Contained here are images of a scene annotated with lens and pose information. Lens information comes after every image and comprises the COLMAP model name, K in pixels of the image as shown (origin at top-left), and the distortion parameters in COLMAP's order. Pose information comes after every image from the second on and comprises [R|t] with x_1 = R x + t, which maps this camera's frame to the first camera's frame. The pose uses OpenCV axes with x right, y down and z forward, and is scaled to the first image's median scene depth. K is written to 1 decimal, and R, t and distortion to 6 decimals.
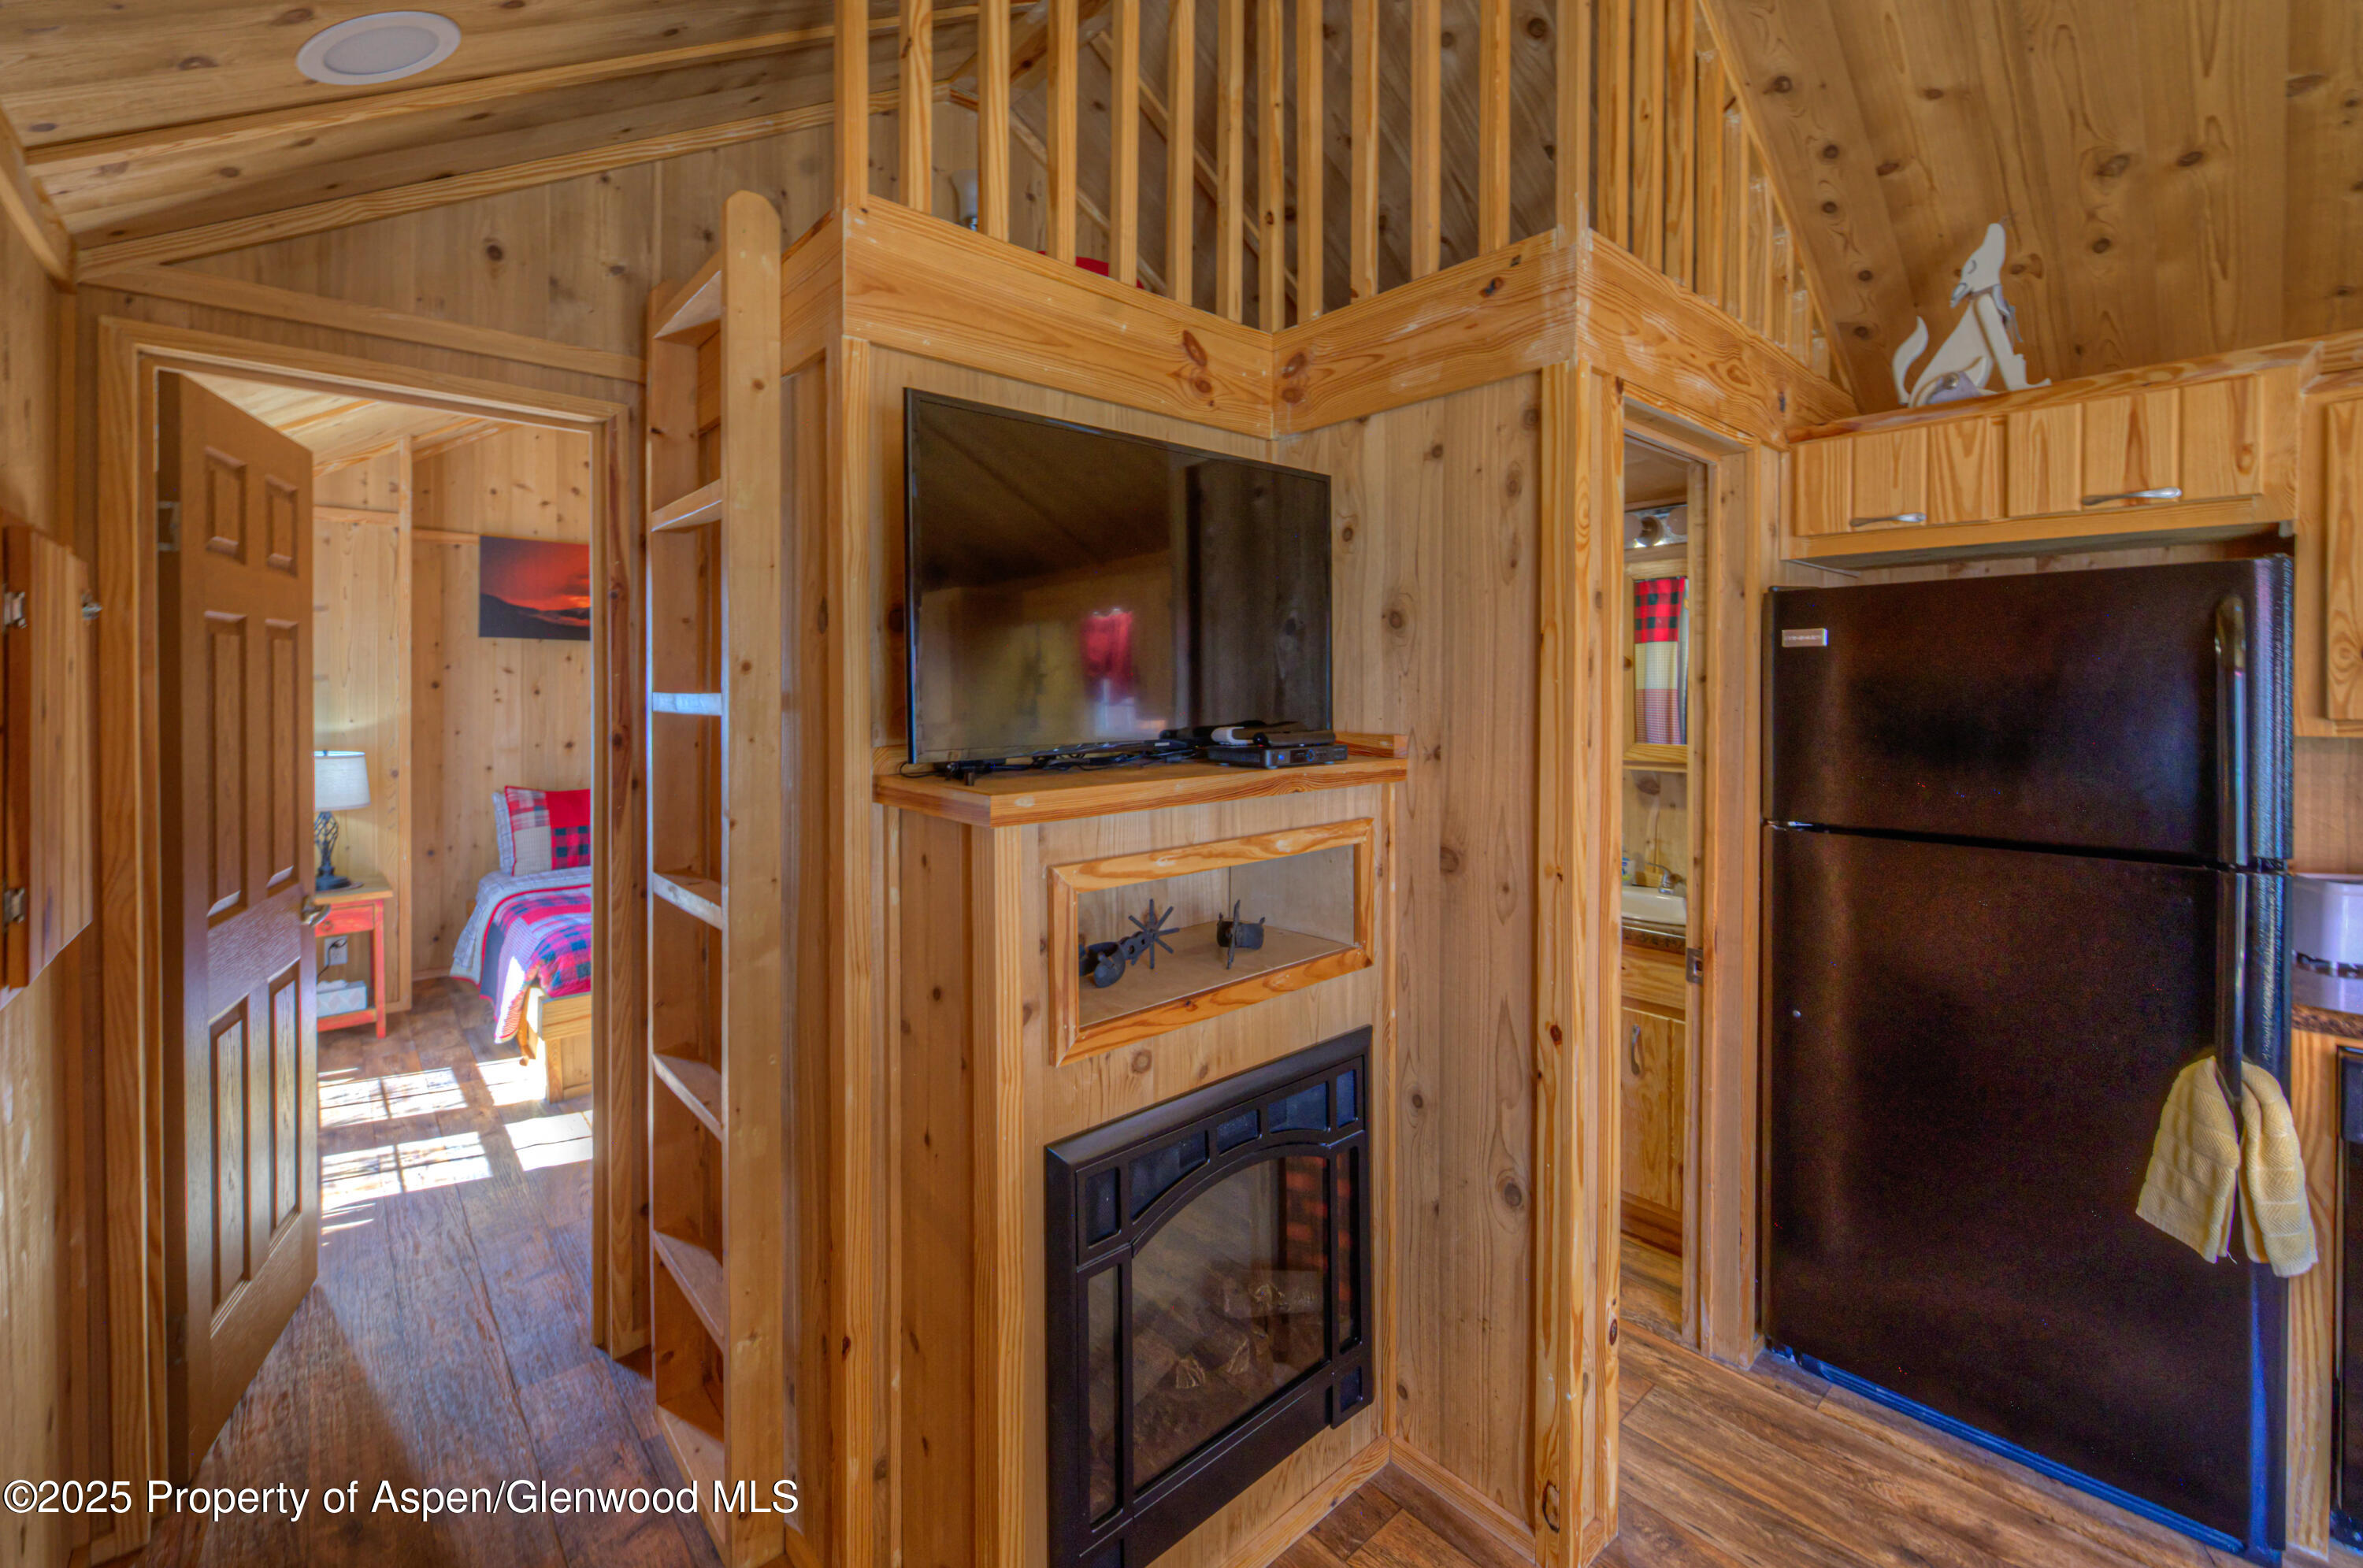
lens RADIAL K [[987.5, 0, 1125.4], [0, 987.5, 703.9], [0, 0, 1]] dist [0.008275, -0.002635]
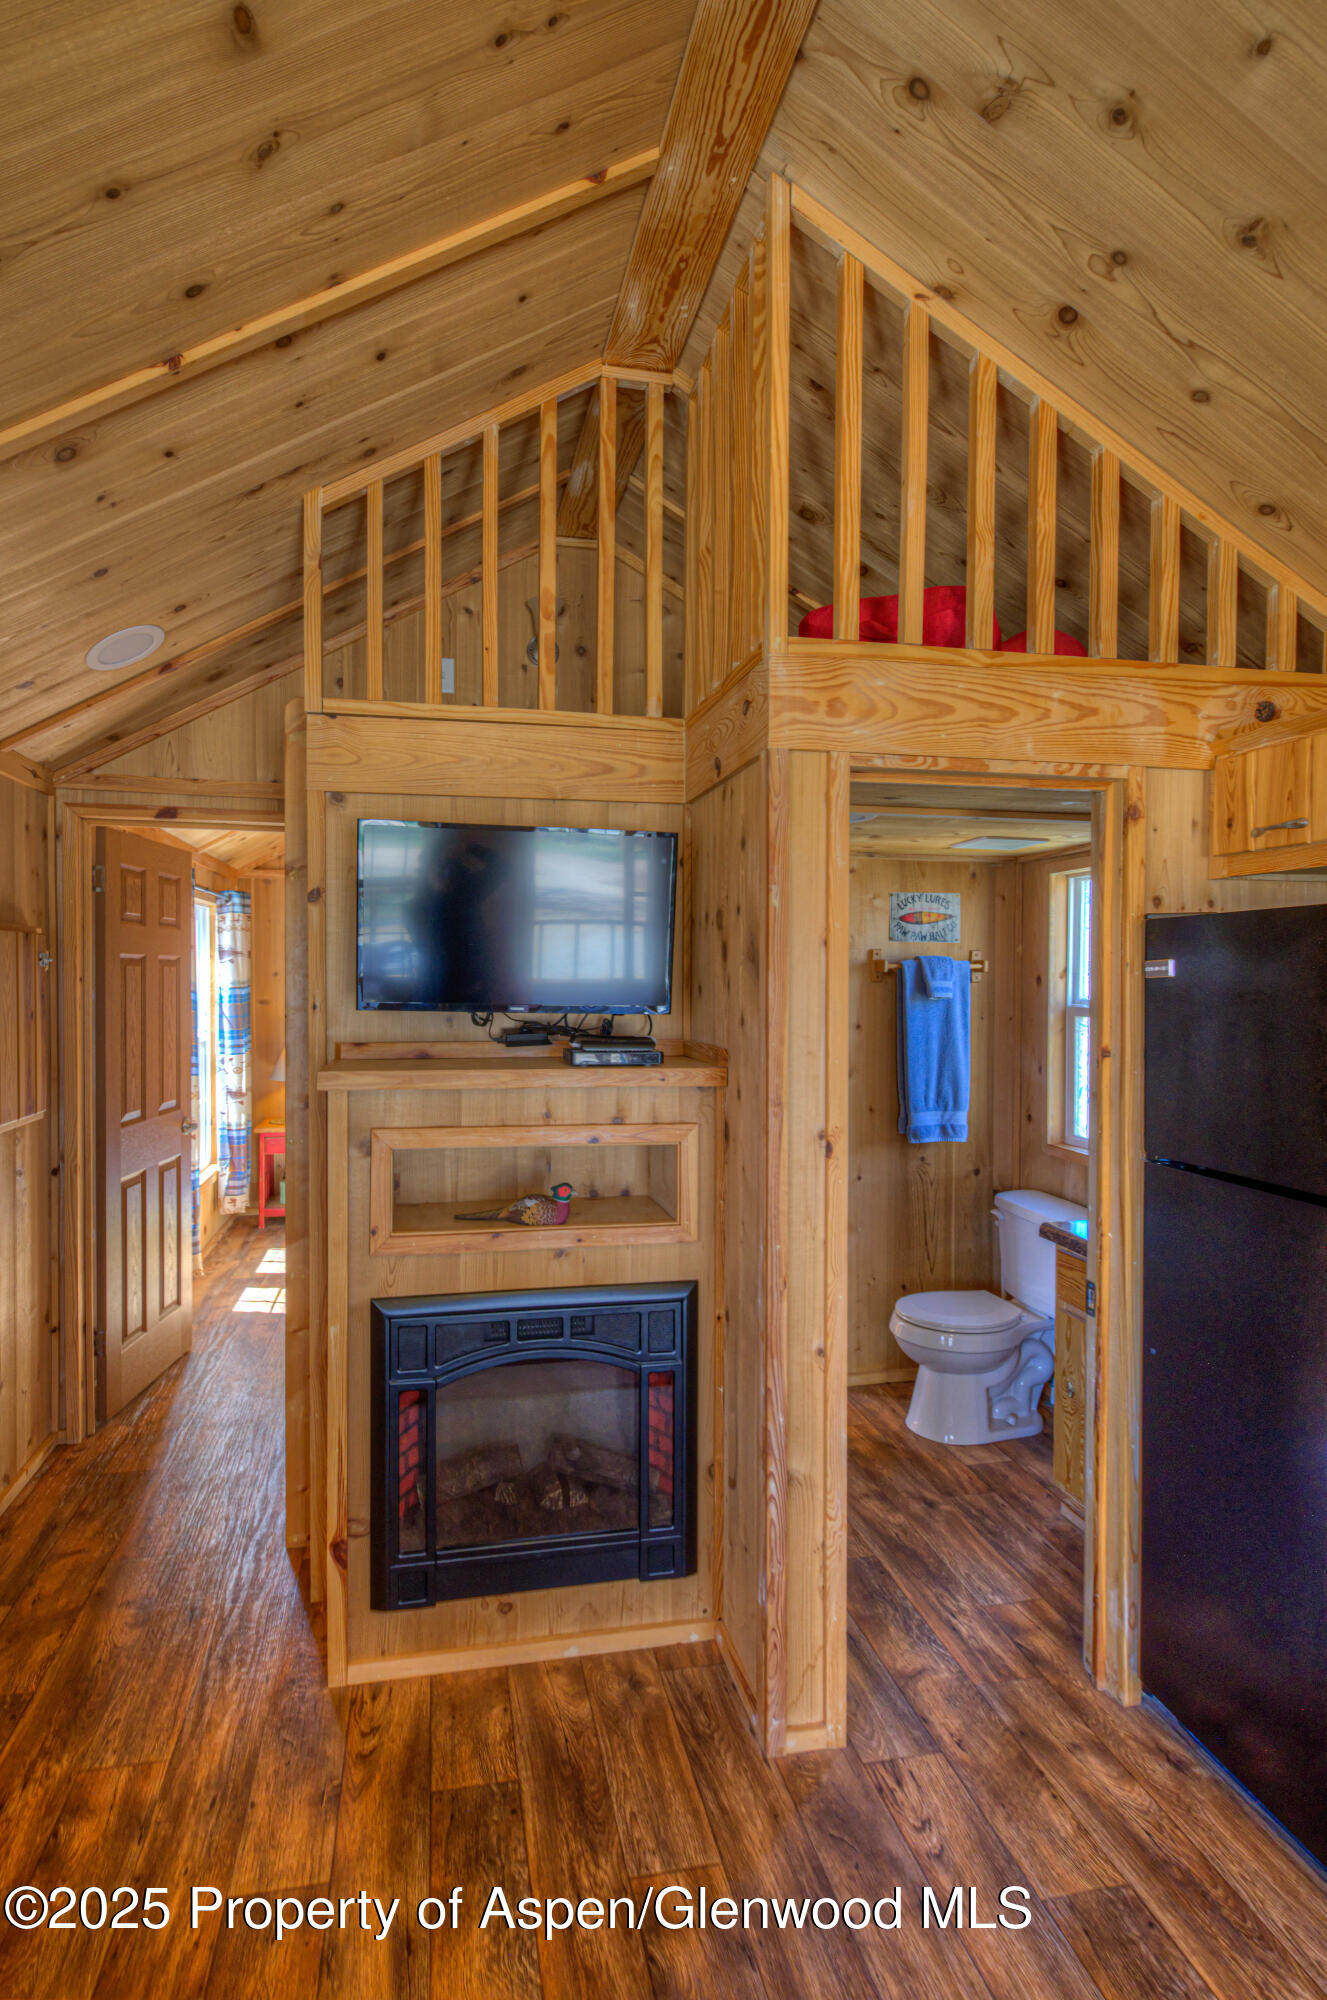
lens RADIAL K [[1036.1, 0, 593.0], [0, 1036.1, 992.4], [0, 0, 1]] dist [0.001483, -0.001577]
pose [[0.853722, 0.014126, -0.520537, 0.746798], [-0.016168, 0.999869, 0.000616, -0.035477], [0.520478, 0.007890, 0.853839, -0.158660]]
